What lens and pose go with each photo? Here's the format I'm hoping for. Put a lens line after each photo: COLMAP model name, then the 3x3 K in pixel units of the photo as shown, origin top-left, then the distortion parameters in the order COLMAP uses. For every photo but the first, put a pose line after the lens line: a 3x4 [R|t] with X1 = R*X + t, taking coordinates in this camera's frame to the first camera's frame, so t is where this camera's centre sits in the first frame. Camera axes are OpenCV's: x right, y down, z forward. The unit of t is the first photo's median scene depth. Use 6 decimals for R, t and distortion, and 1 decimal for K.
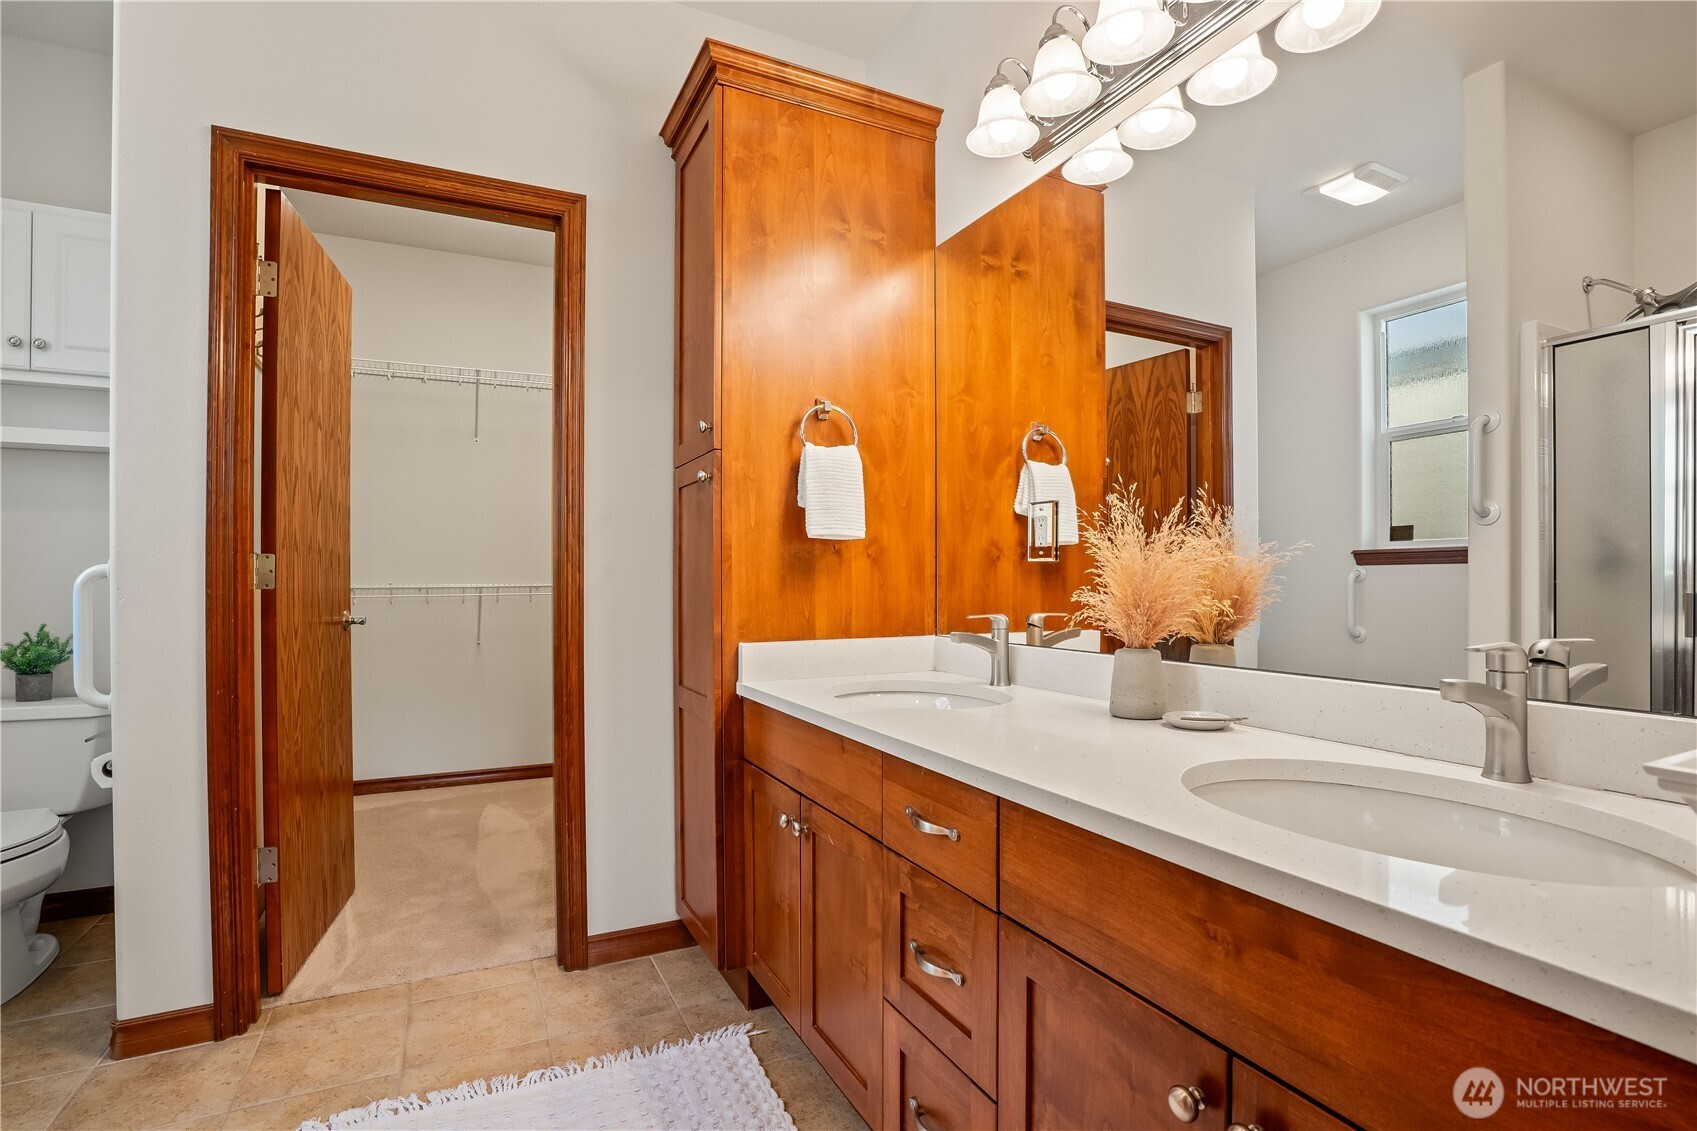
lens RADIAL K [[779.8, 0, 857.1], [0, 779.8, 574.2], [0, 0, 1]] dist [-0.026486, -0.000021]
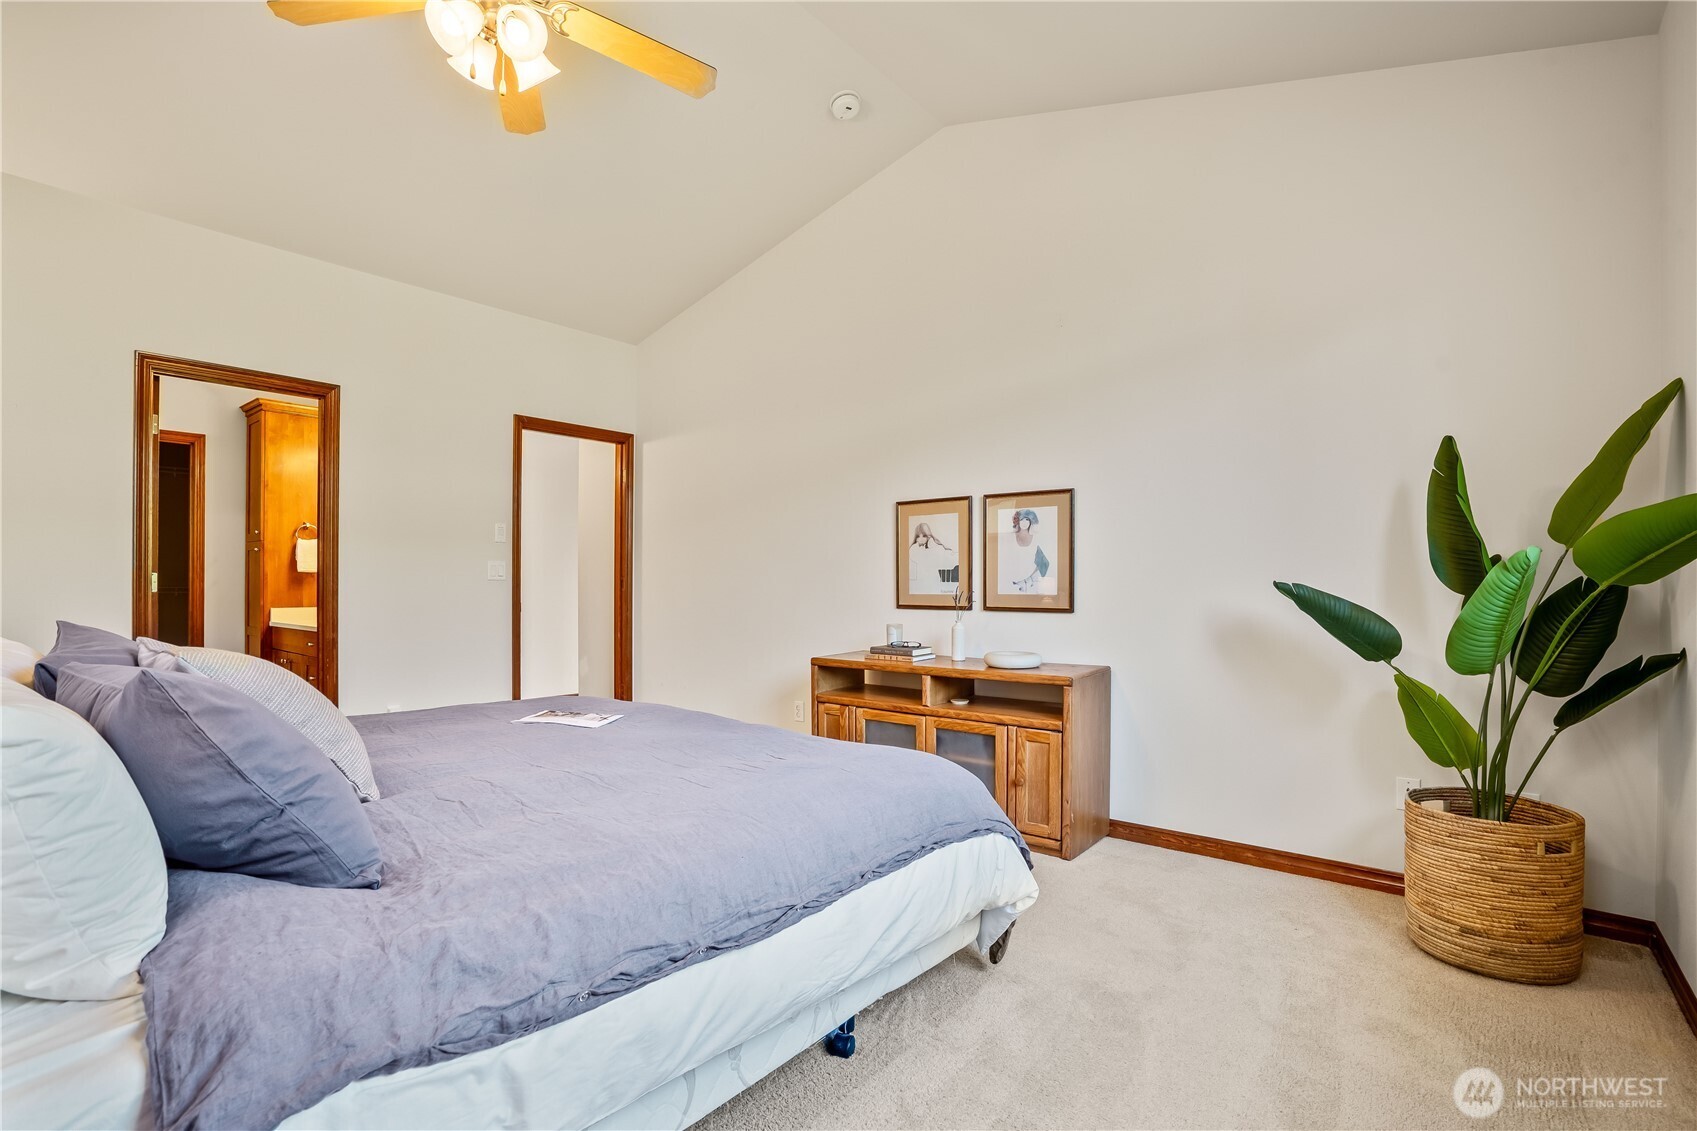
lens RADIAL K [[779.8, 0, 837.2], [0, 779.8, 577.6], [0, 0, 1]] dist [-0.026486, -0.000021]
pose [[0.921487, -0.003546, 0.388393, 0.662667], [0.005752, 0.999973, -0.004517, 0.000354], [-0.388367, 0.006397, 0.921483, -2.388444]]
